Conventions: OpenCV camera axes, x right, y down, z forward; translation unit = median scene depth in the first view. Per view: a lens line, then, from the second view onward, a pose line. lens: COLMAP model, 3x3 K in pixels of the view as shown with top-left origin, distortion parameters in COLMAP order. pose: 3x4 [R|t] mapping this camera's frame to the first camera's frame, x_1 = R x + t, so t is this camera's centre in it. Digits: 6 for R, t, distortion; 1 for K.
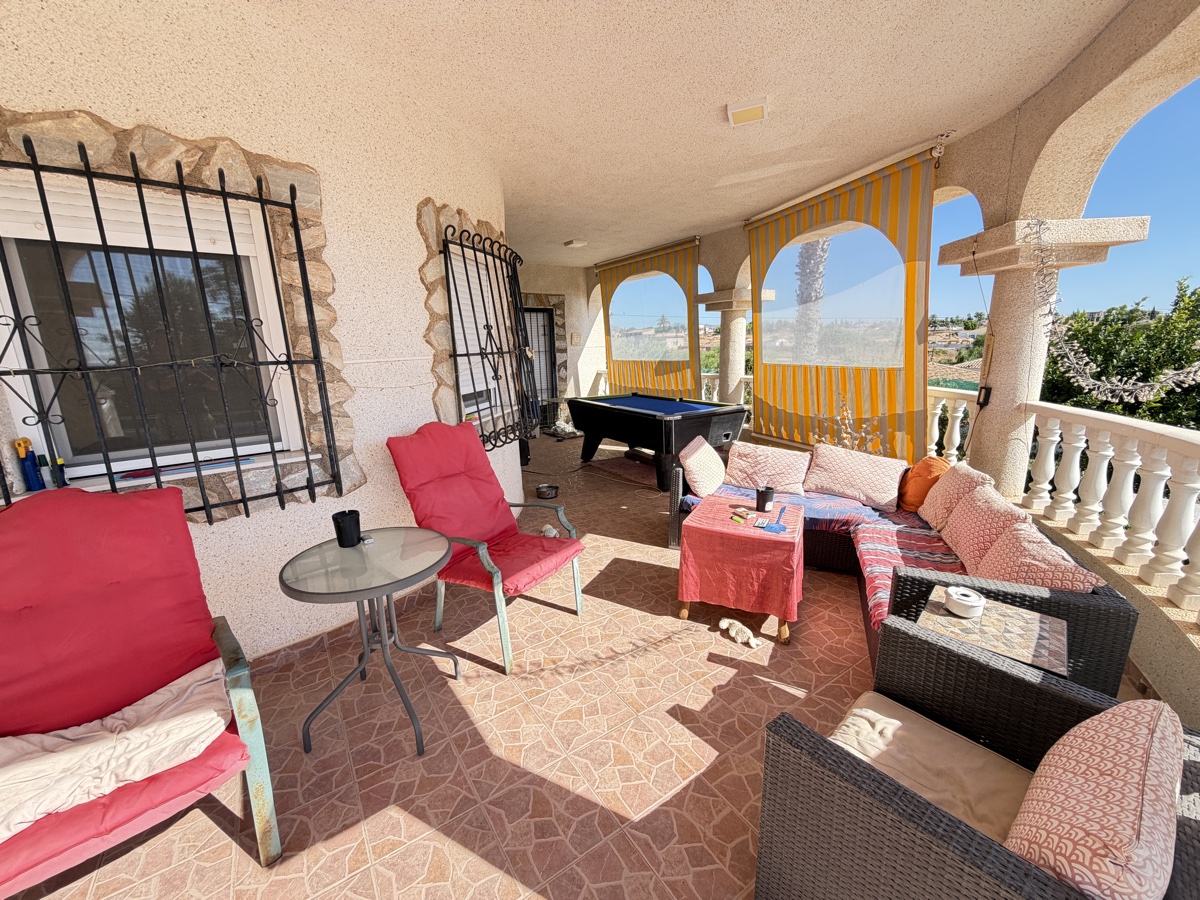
lens RADIAL K [[479.4, 0, 598.1], [0, 479.4, 452.4], [0, 0, 1]] dist [0.000930, -0.000216]
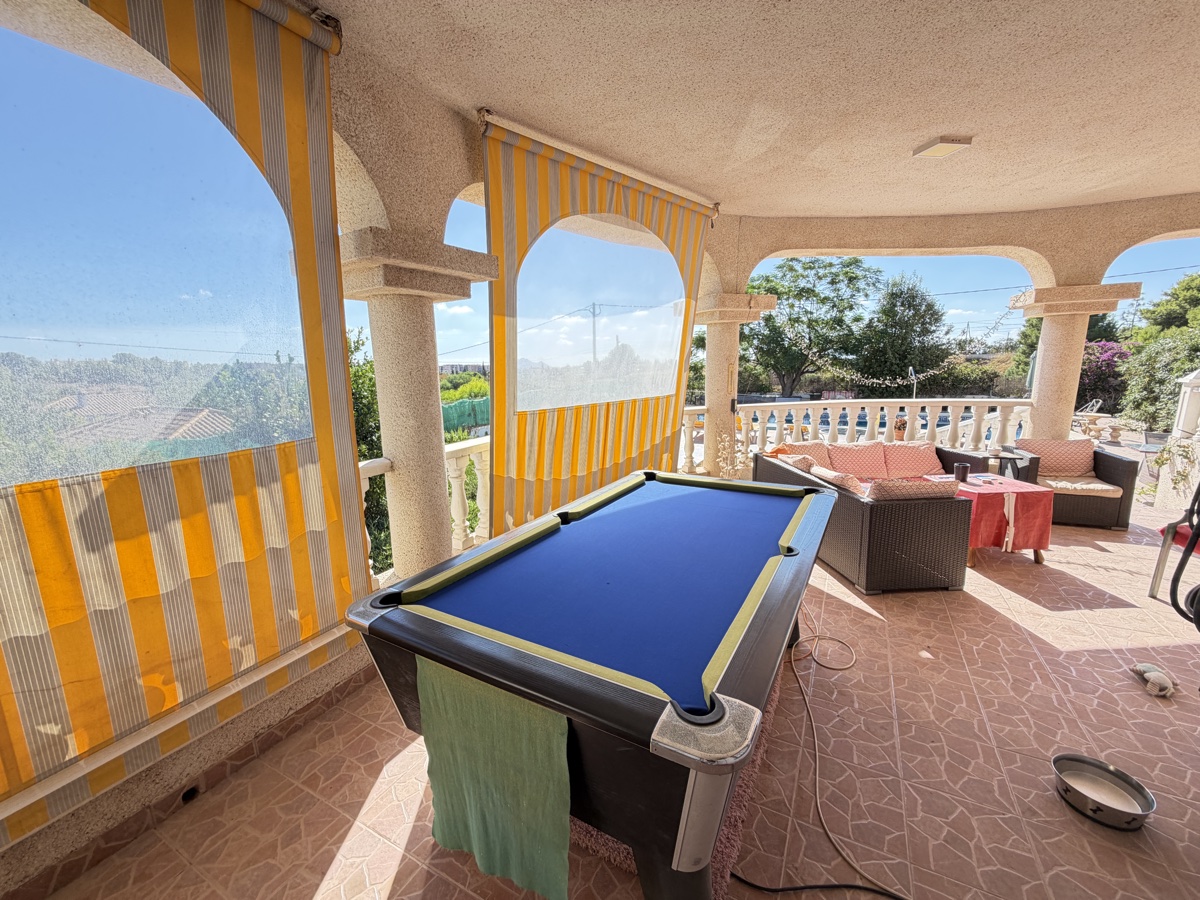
lens RADIAL K [[479.4, 0, 598.1], [0, 479.4, 452.4], [0, 0, 1]] dist [0.000930, -0.000216]
pose [[-0.461308, -0.161402, 0.872436, -0.232000], [0.208496, 0.936058, 0.283416, -0.365634], [-0.862395, 0.312641, -0.398160, 1.501058]]
